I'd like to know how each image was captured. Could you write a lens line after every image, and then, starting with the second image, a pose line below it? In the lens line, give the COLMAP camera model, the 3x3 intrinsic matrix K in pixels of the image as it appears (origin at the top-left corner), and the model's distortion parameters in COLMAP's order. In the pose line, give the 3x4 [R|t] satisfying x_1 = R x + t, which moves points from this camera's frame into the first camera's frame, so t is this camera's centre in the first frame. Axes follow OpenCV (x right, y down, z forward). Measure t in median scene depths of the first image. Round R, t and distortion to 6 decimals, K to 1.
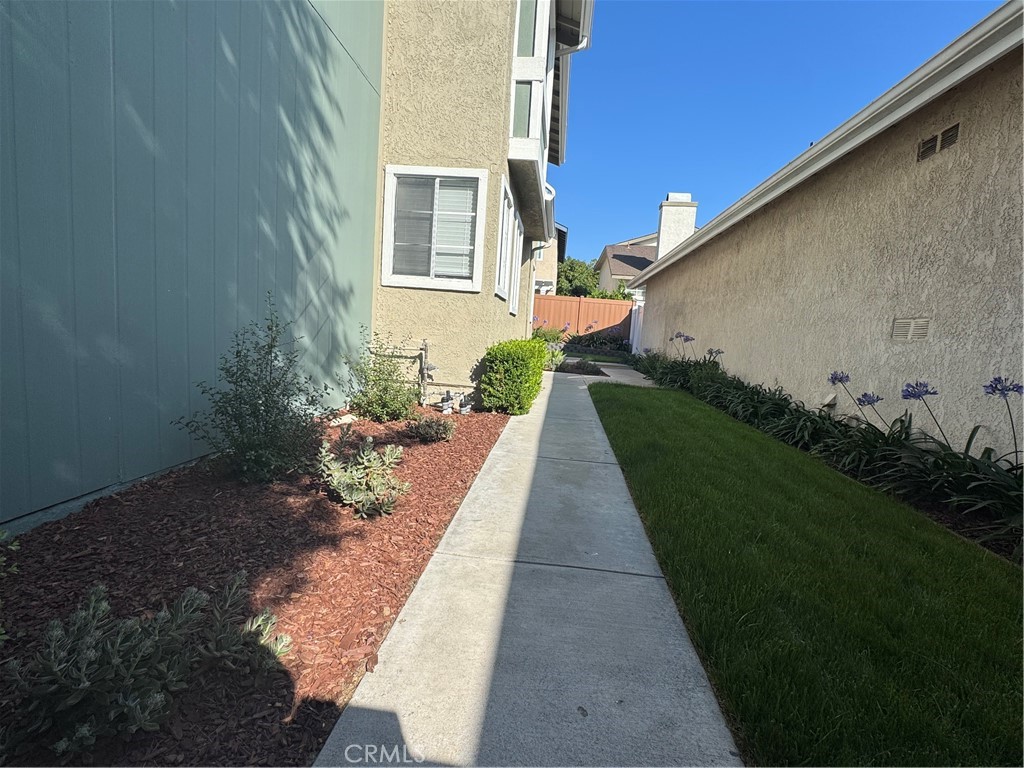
lens RADIAL K [[495.0, 0, 508.7], [0, 495.0, 384.5], [0, 0, 1]] dist [-0.003281, 0.000002]
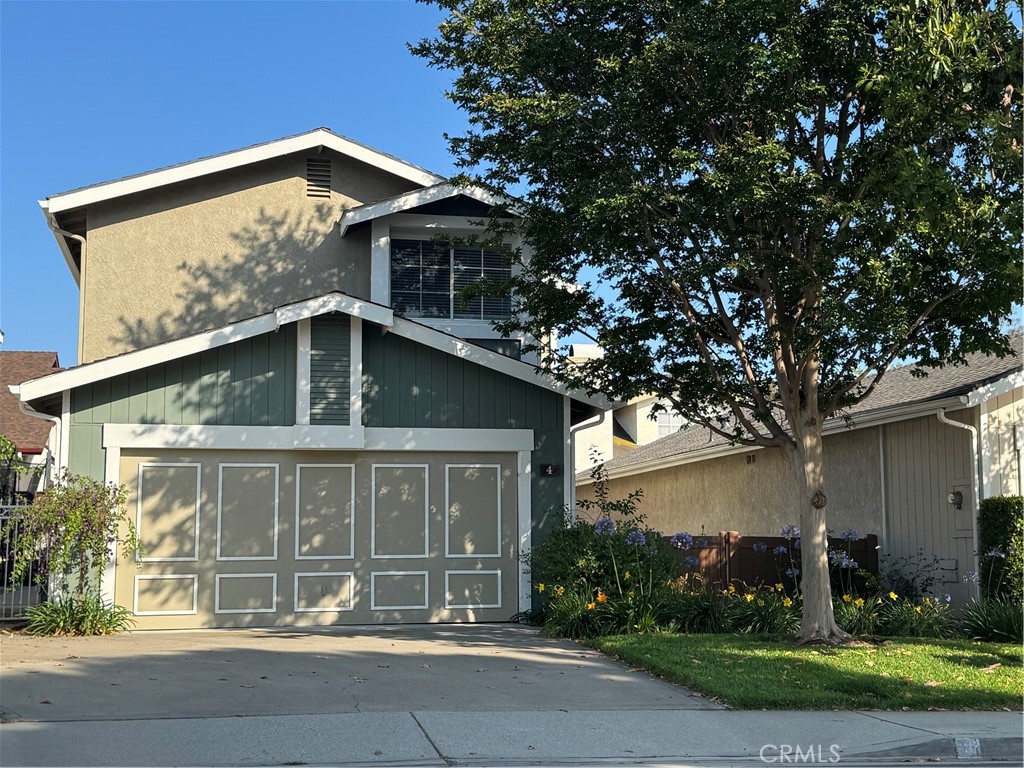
lens RADIAL K [[1411.1, 0, 512.1], [0, 1411.1, 385.6], [0, 0, 1]] dist [0.126702, 0.000000]
pose [[0.950622, -0.029171, 0.308976, -1.363620], [0.095534, 0.974736, -0.201900, 0.252821], [-0.295280, 0.221448, 0.929392, -2.984542]]
